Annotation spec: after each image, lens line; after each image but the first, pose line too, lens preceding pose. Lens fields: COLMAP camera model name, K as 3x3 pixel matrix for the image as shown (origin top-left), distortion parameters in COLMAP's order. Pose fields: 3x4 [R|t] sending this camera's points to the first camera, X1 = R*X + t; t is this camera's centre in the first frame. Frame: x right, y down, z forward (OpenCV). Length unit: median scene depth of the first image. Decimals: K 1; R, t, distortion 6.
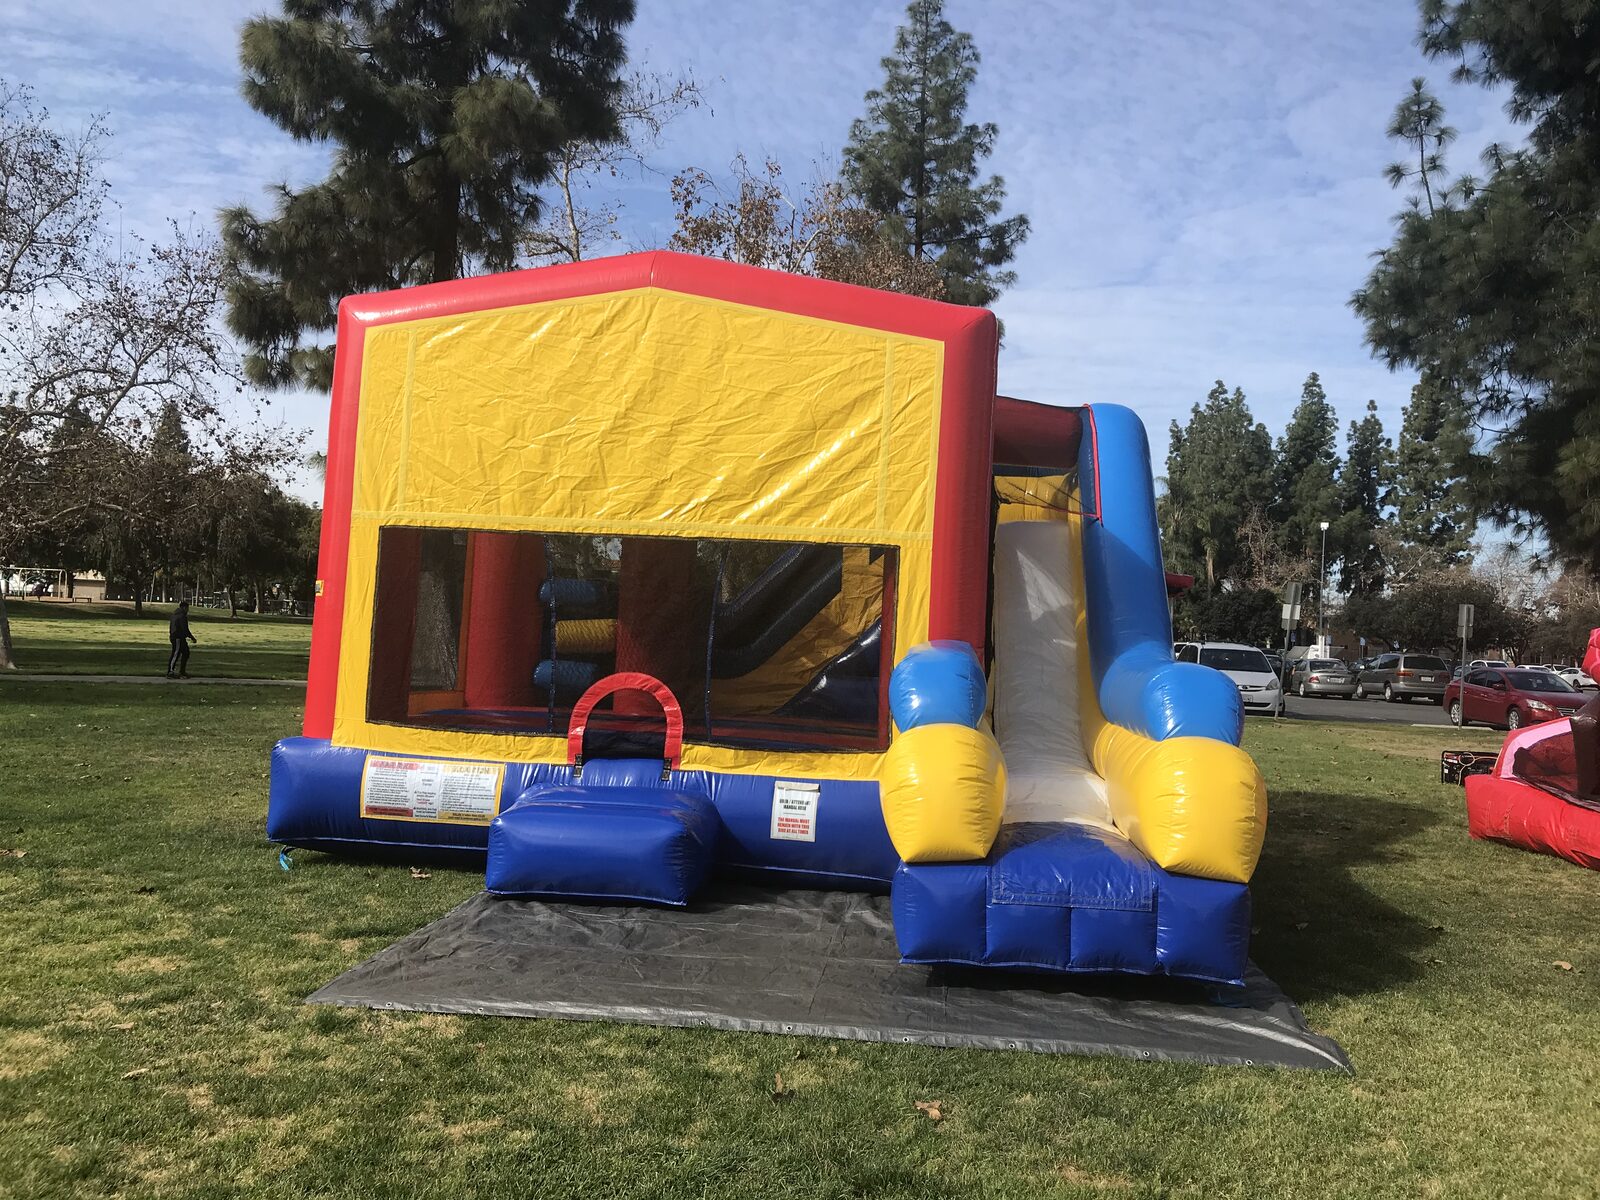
lens RADIAL K [[1317.9, 0, 804.9], [0, 1317.9, 577.3], [0, 0, 1]] dist [0.024400, -0.018582]
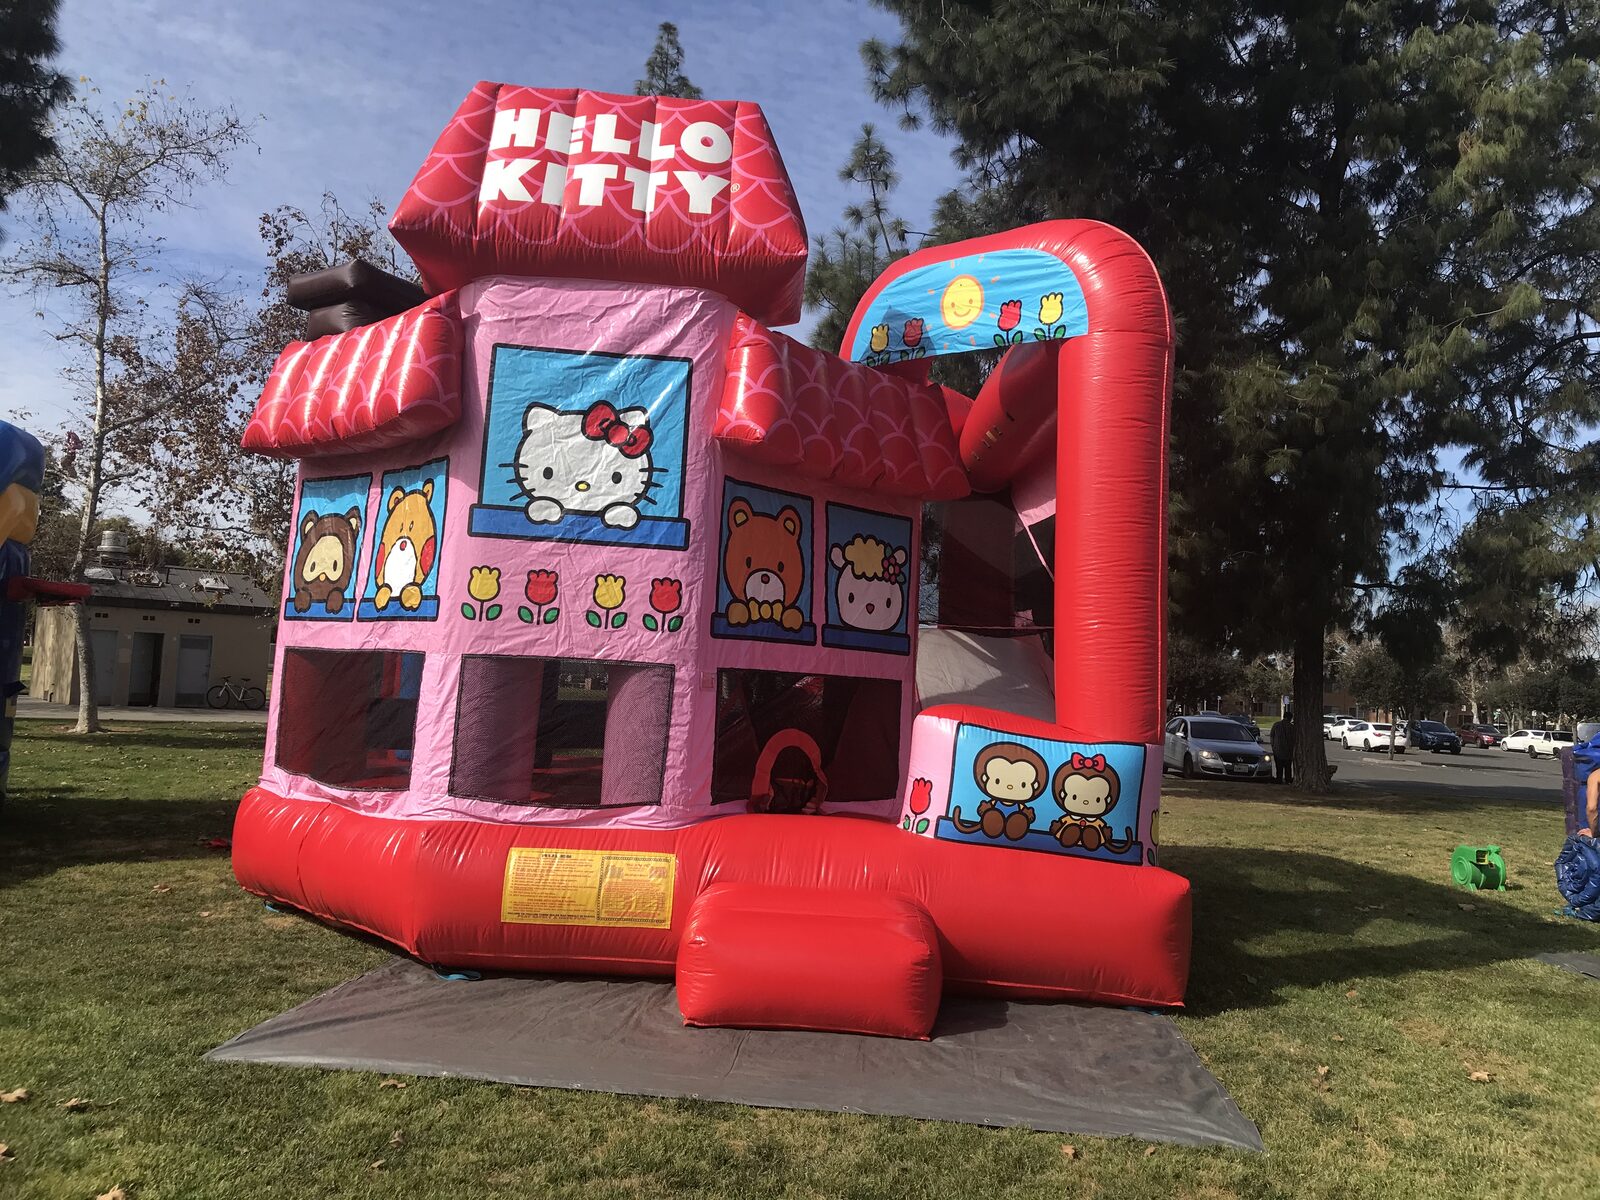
lens RADIAL K [[1307.3, 0, 797.6], [0, 1307.3, 574.3], [0, 0, 1]] dist [0.054375, -0.070240]
pose [[0.999866, 0.009398, 0.013369, 1.144239], [-0.008801, 0.998993, -0.044005, 0.049382], [-0.013769, 0.043881, 0.998942, -0.007560]]
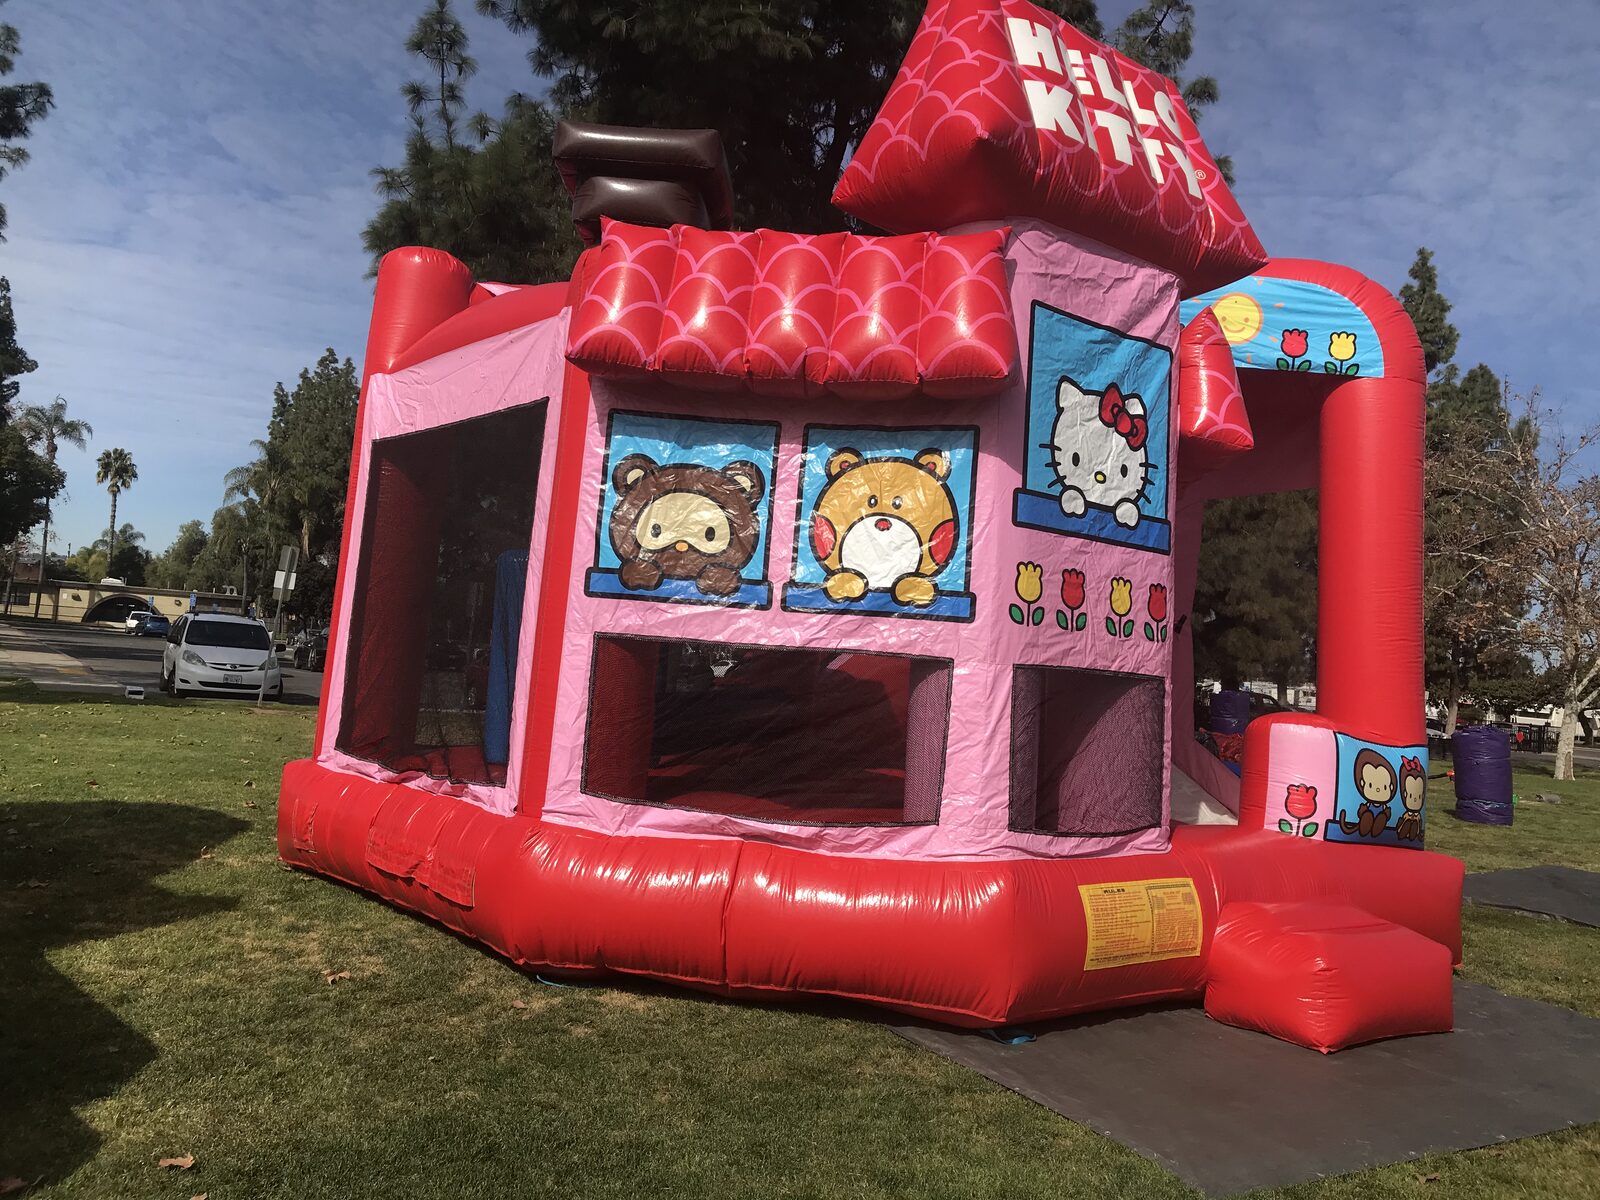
lens RADIAL K [[1317.9, 0, 804.9], [0, 1317.9, 577.3], [0, 0, 1]] dist [0.024400, -0.018582]
pose [[0.799678, 0.054230, 0.597975, 0.405724], [-0.062638, 0.998014, -0.006744, 0.029679], [-0.597153, -0.032063, 0.801487, 0.334444]]
